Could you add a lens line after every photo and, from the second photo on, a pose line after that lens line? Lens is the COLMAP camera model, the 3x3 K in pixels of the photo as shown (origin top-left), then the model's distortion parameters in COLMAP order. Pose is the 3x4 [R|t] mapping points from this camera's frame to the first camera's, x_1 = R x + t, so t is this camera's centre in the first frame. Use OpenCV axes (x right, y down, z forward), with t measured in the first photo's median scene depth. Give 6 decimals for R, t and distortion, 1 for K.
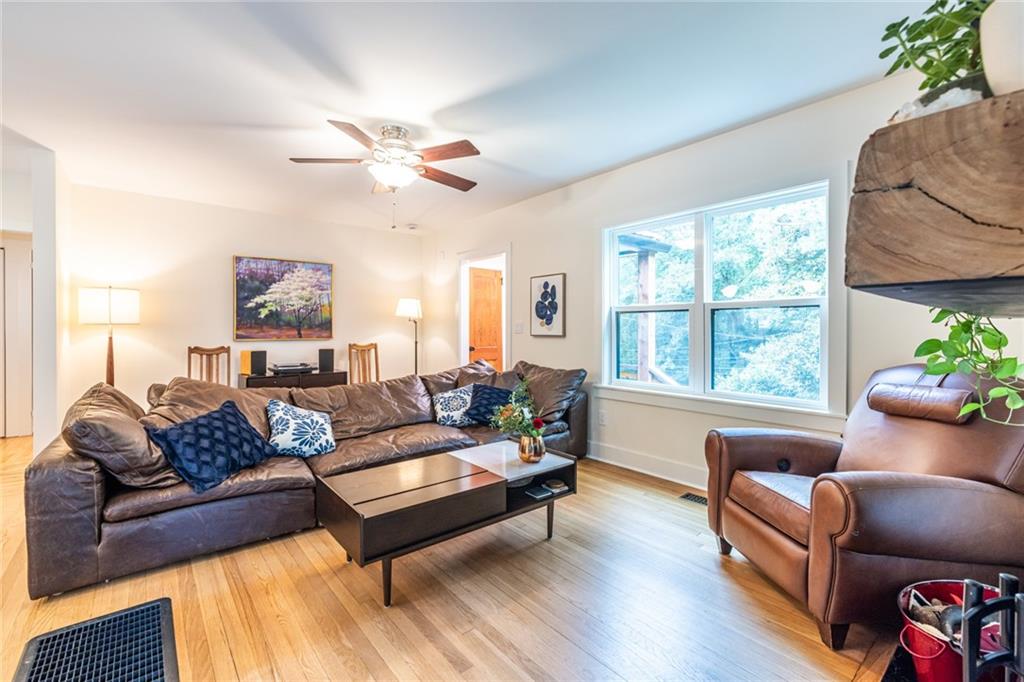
lens RADIAL K [[433.3, 0, 512.0], [0, 433.3, 341.0], [0, 0, 1]] dist [0.001451, 0.000226]
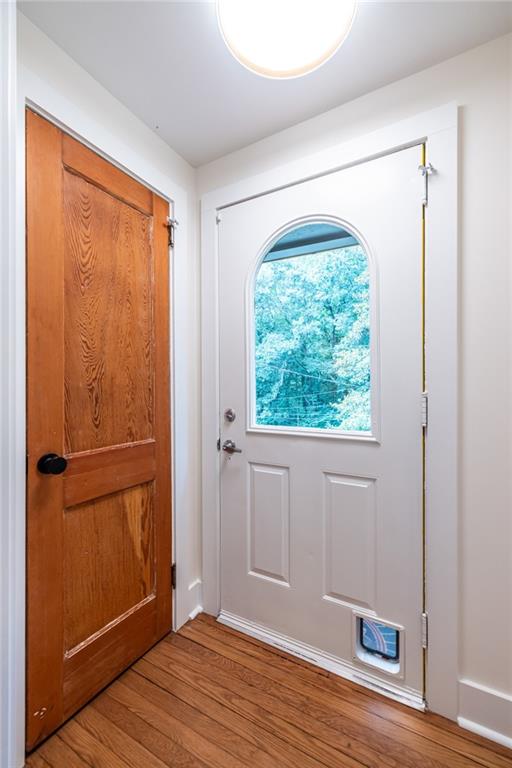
lens RADIAL K [[325.0, 0, 256.0], [0, 325.0, 384.0], [0, 0, 1]] dist [0.001451, 0.000226]
pose [[0.933724, -0.001162, 0.357992, -0.050510], [0.011895, 0.999543, -0.027780, -0.019048], [-0.357796, 0.030197, 0.933311, 0.758033]]
